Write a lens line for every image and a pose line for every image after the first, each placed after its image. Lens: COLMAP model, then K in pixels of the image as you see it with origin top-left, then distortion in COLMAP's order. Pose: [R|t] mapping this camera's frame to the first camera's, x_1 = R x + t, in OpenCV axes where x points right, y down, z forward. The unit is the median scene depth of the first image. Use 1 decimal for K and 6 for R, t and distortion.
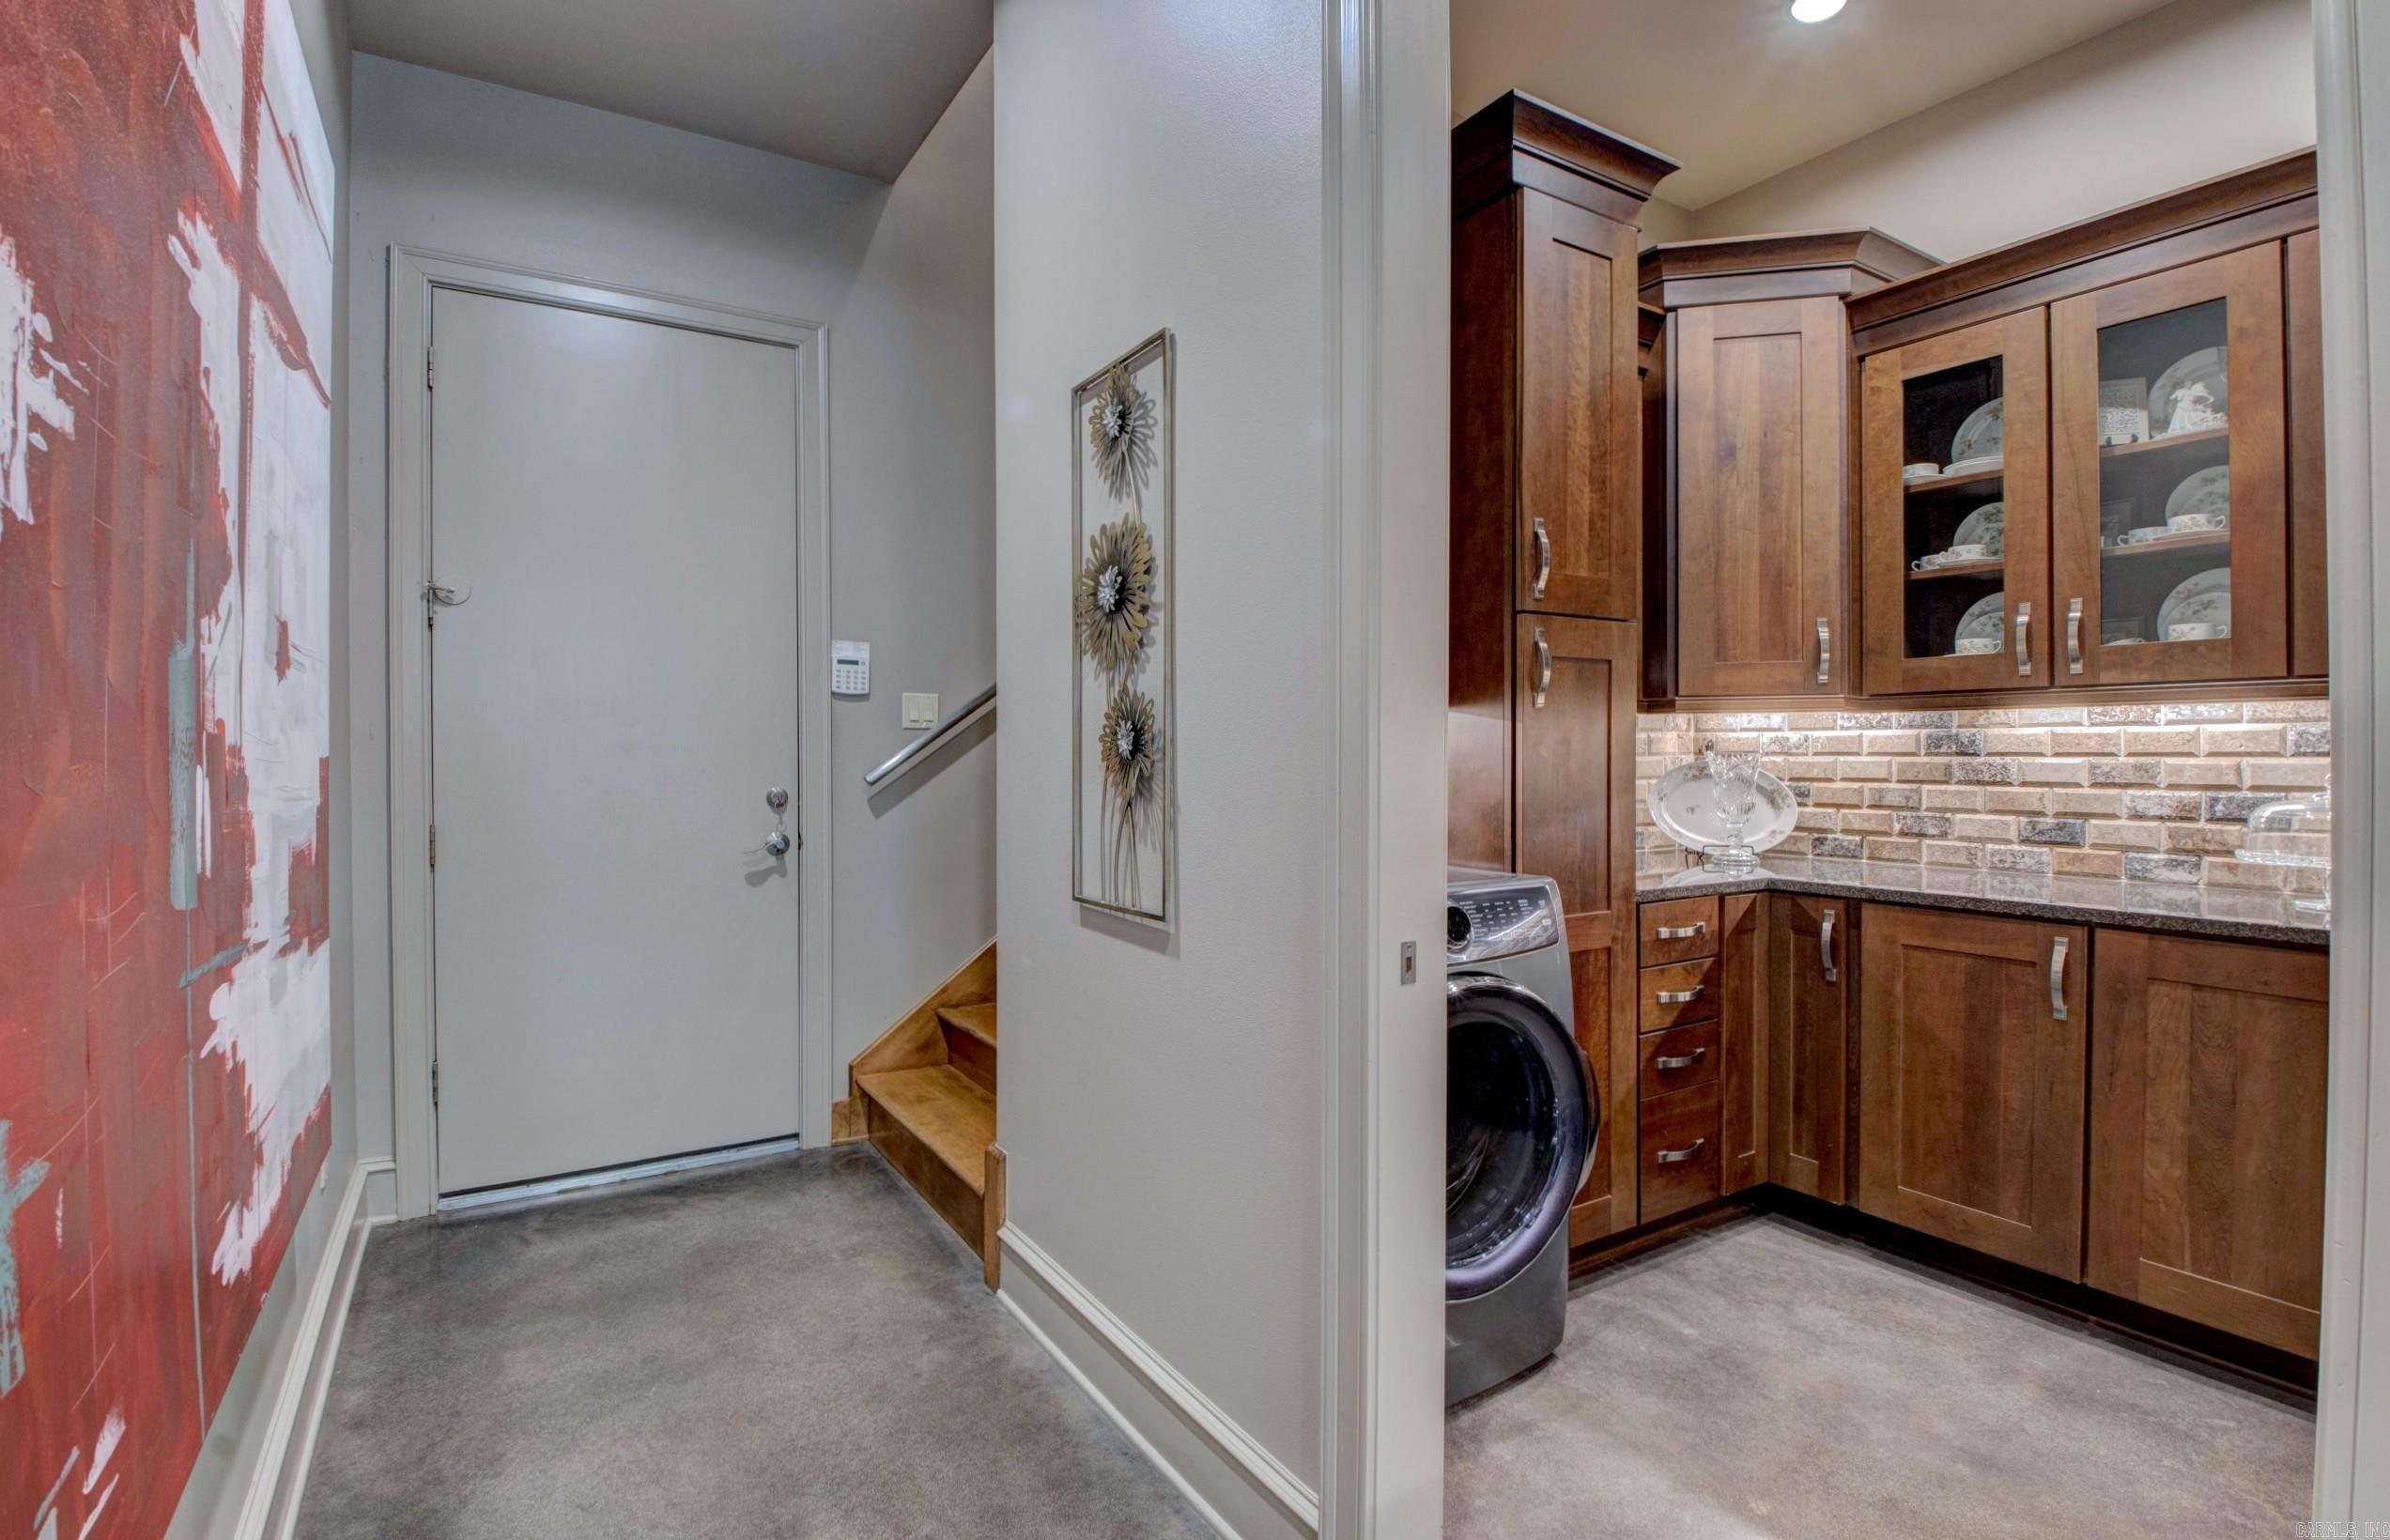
lens RADIAL K [[1119.3, 0, 1194.0], [0, 1119.3, 764.6], [0, 0, 1]] dist [-0.001831, -0.011781]
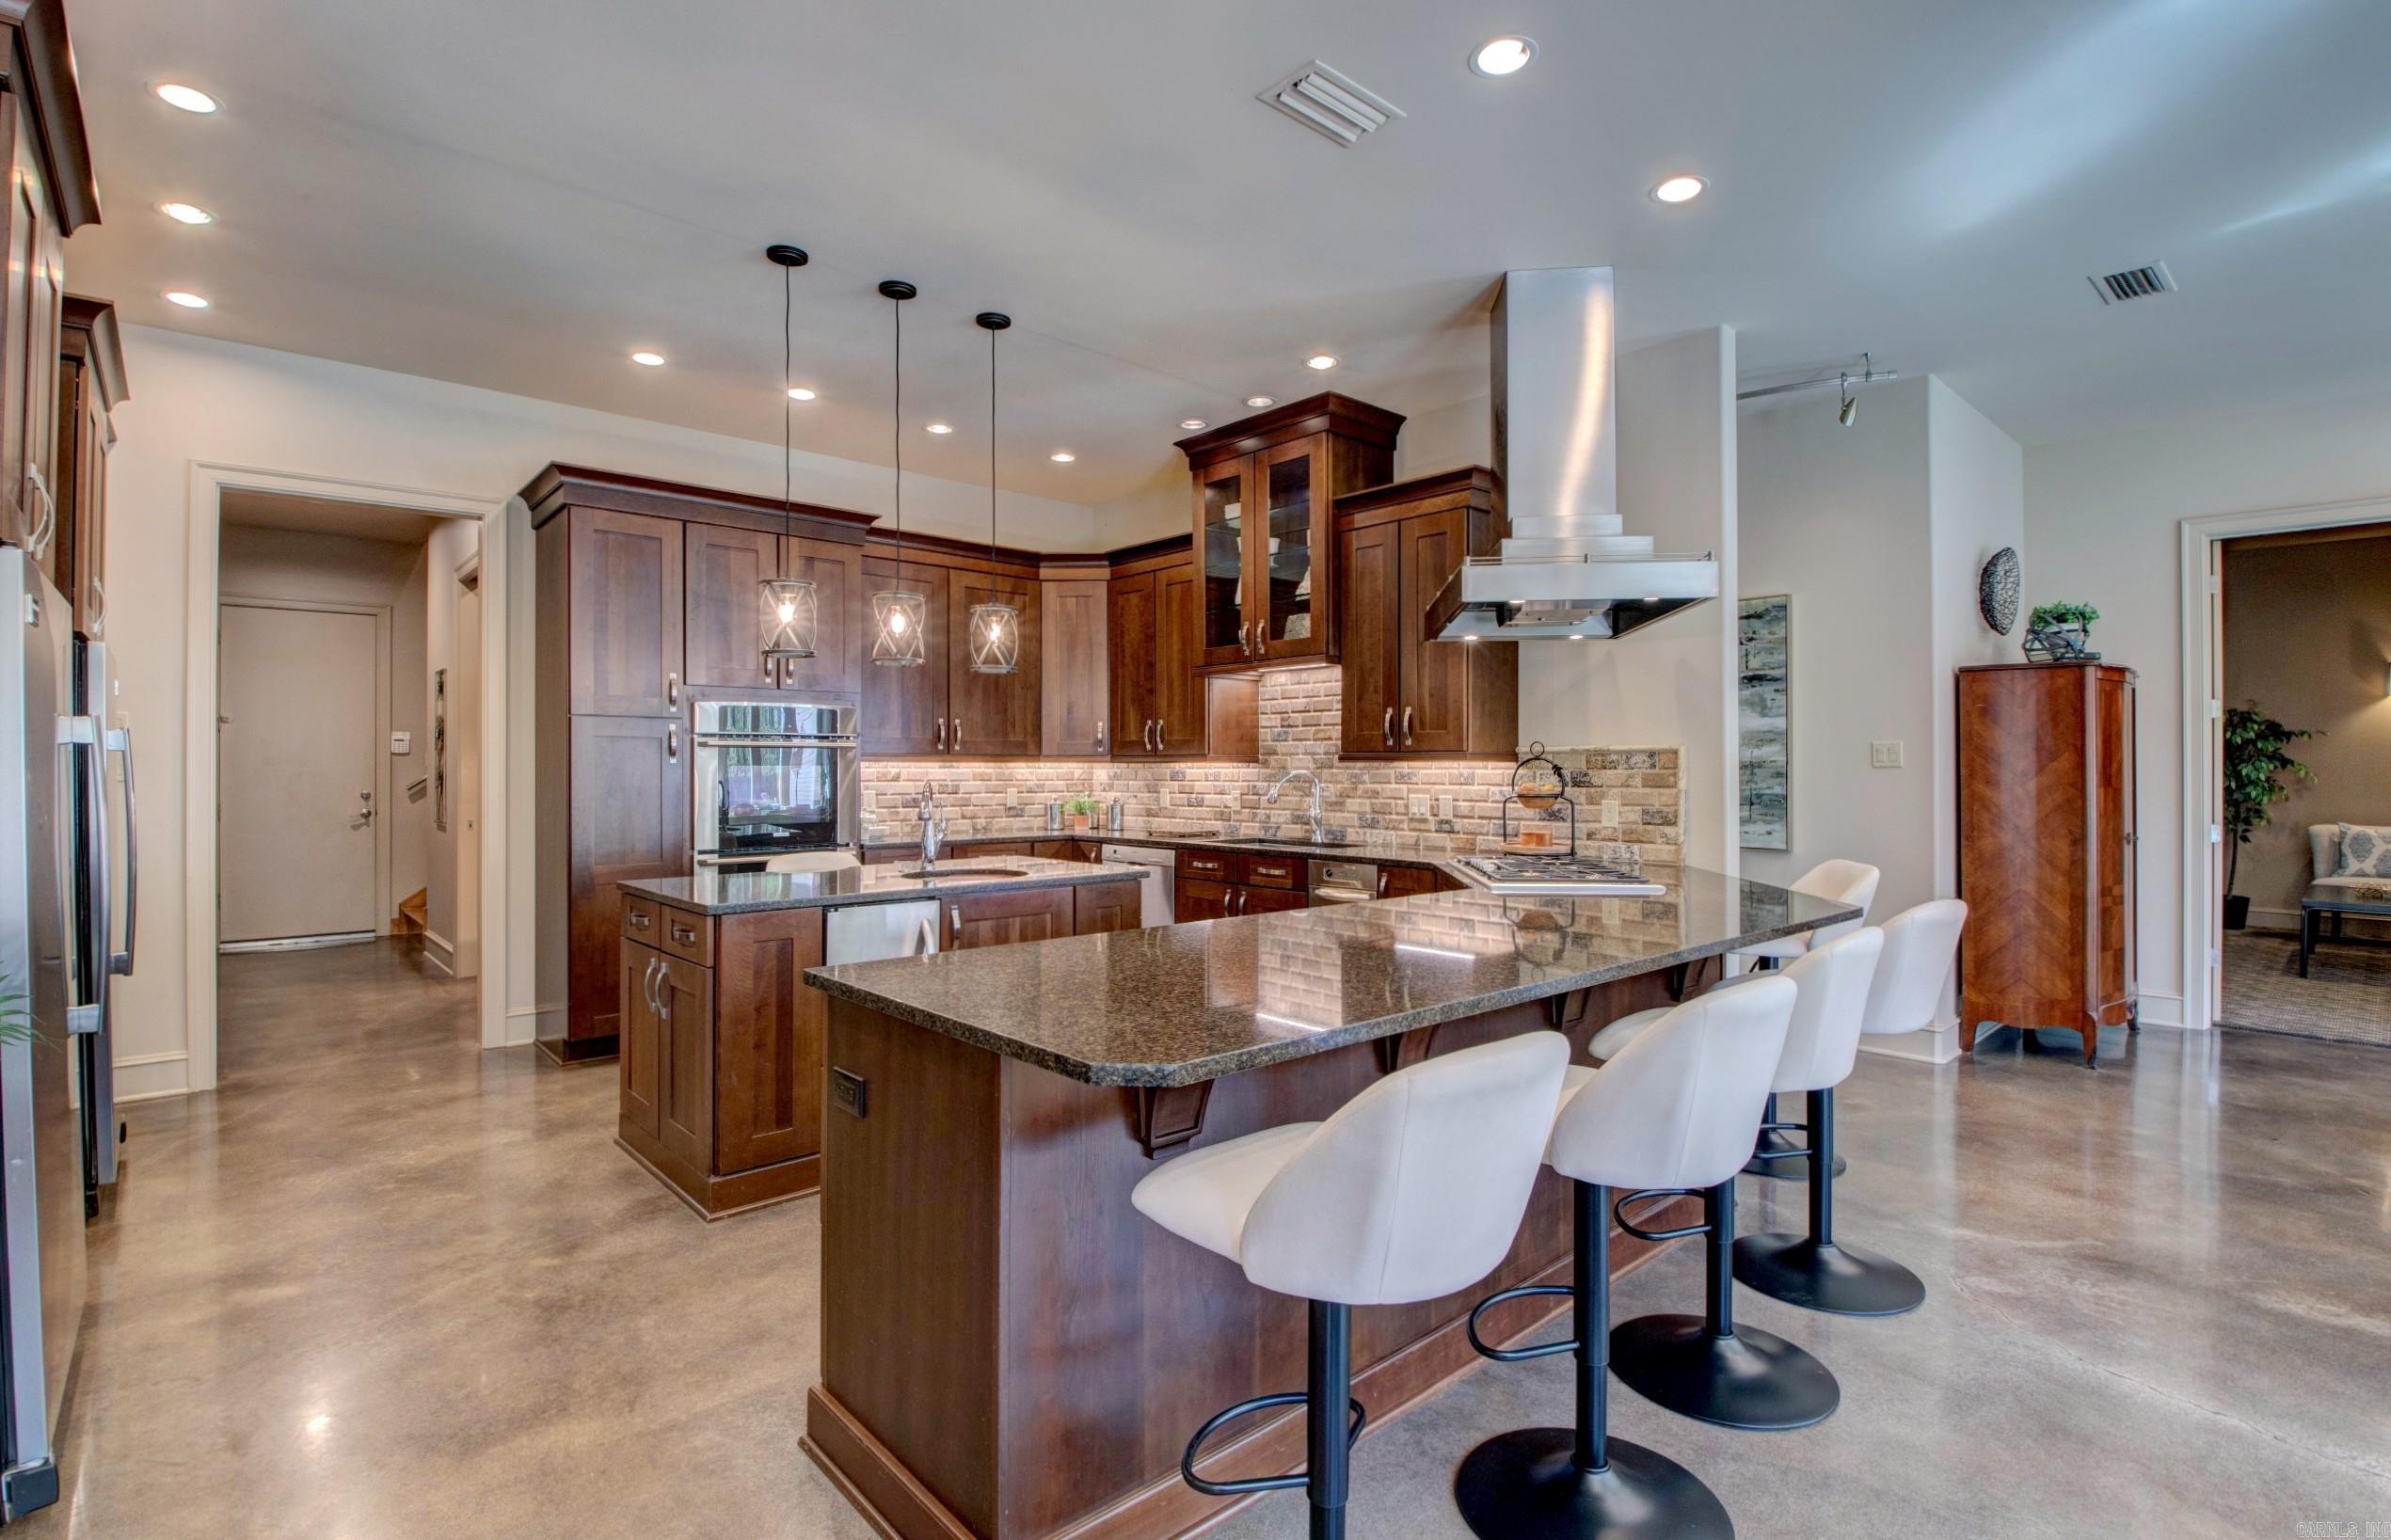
lens RADIAL K [[1119.7, 0, 1170.8], [0, 1119.7, 763.7], [0, 0, 1]] dist [-0.001831, -0.011781]
pose [[0.986900, 0.000449, 0.161332, 0.999413], [0.000672, 0.999976, -0.006895, -0.022535], [-0.161331, 0.006913, 0.986876, -1.750346]]
